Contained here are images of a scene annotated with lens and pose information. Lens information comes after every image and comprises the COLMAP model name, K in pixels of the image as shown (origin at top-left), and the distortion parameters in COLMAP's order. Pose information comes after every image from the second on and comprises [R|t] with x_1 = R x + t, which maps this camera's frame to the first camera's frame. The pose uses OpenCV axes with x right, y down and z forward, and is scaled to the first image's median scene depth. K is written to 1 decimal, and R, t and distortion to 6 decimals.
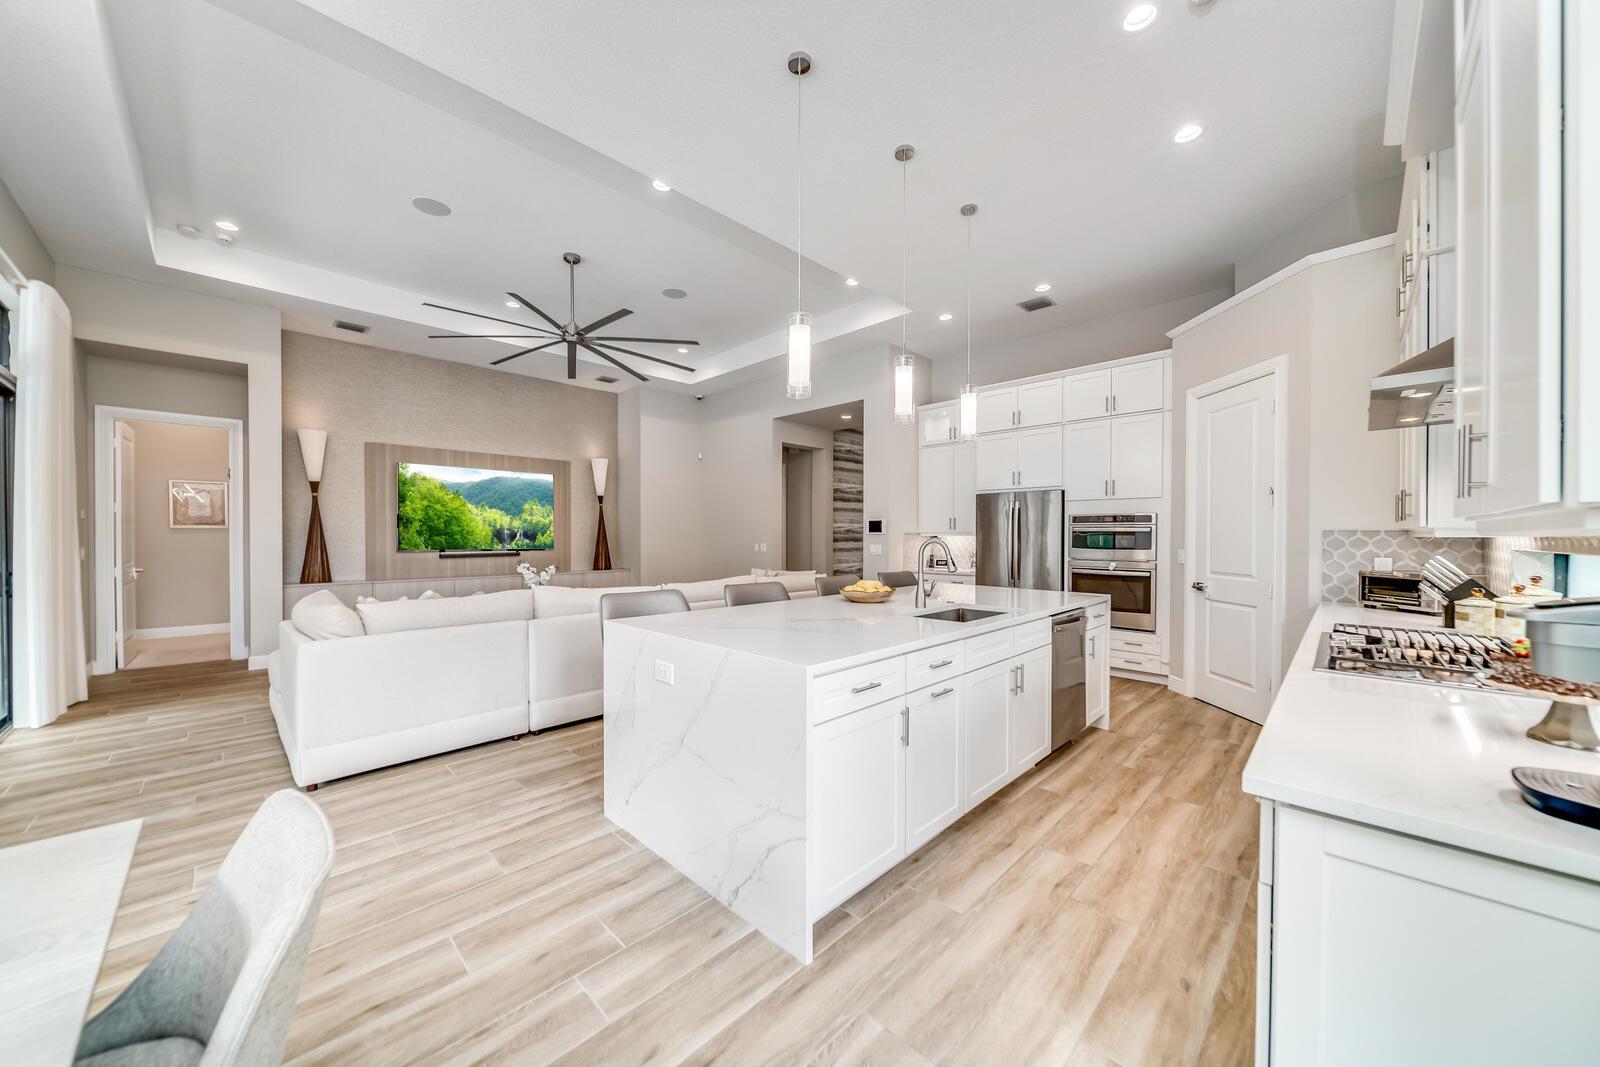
lens RADIAL K [[561.5, 0, 809.5], [0, 561.5, 540.9], [0, 0, 1]] dist [0.000303, -0.001042]
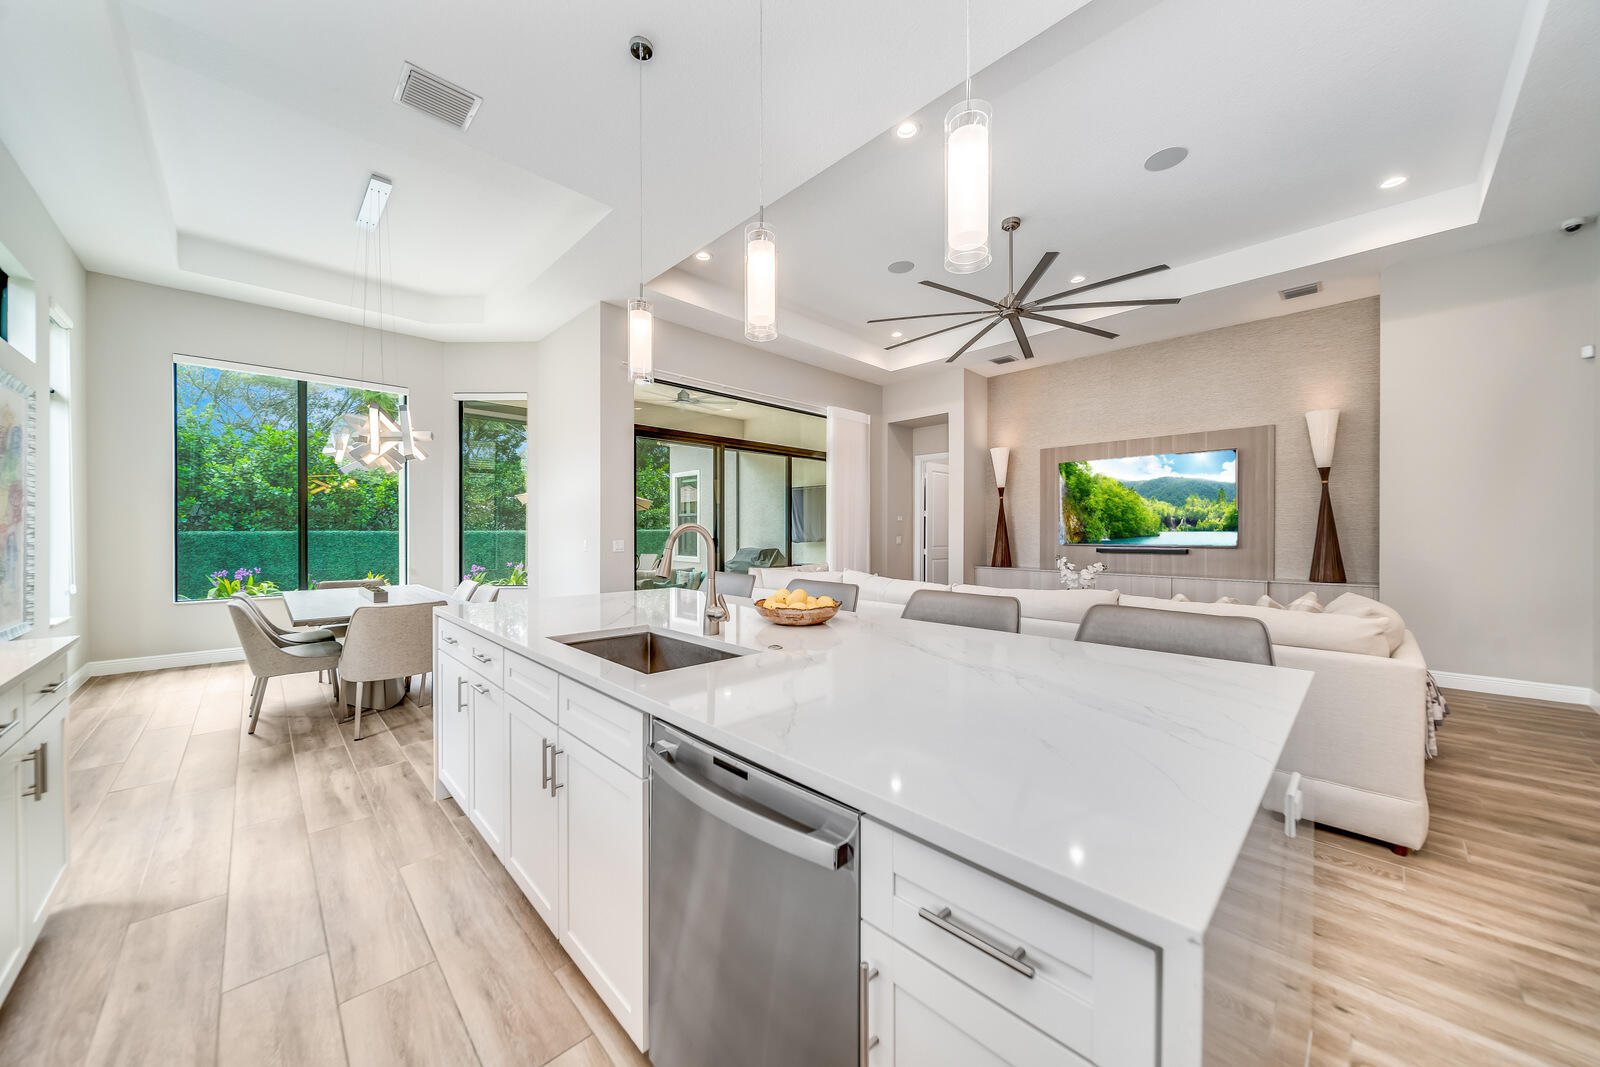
lens RADIAL K [[561.5, 0, 787.0], [0, 561.5, 533.5], [0, 0, 1]] dist [0.000303, -0.001042]
pose [[-0.044057, 0.000984, -0.999029, 0.541192], [-0.009673, 0.999952, 0.001412, 0.002850], [0.998982, 0.009726, -0.044045, 0.733184]]
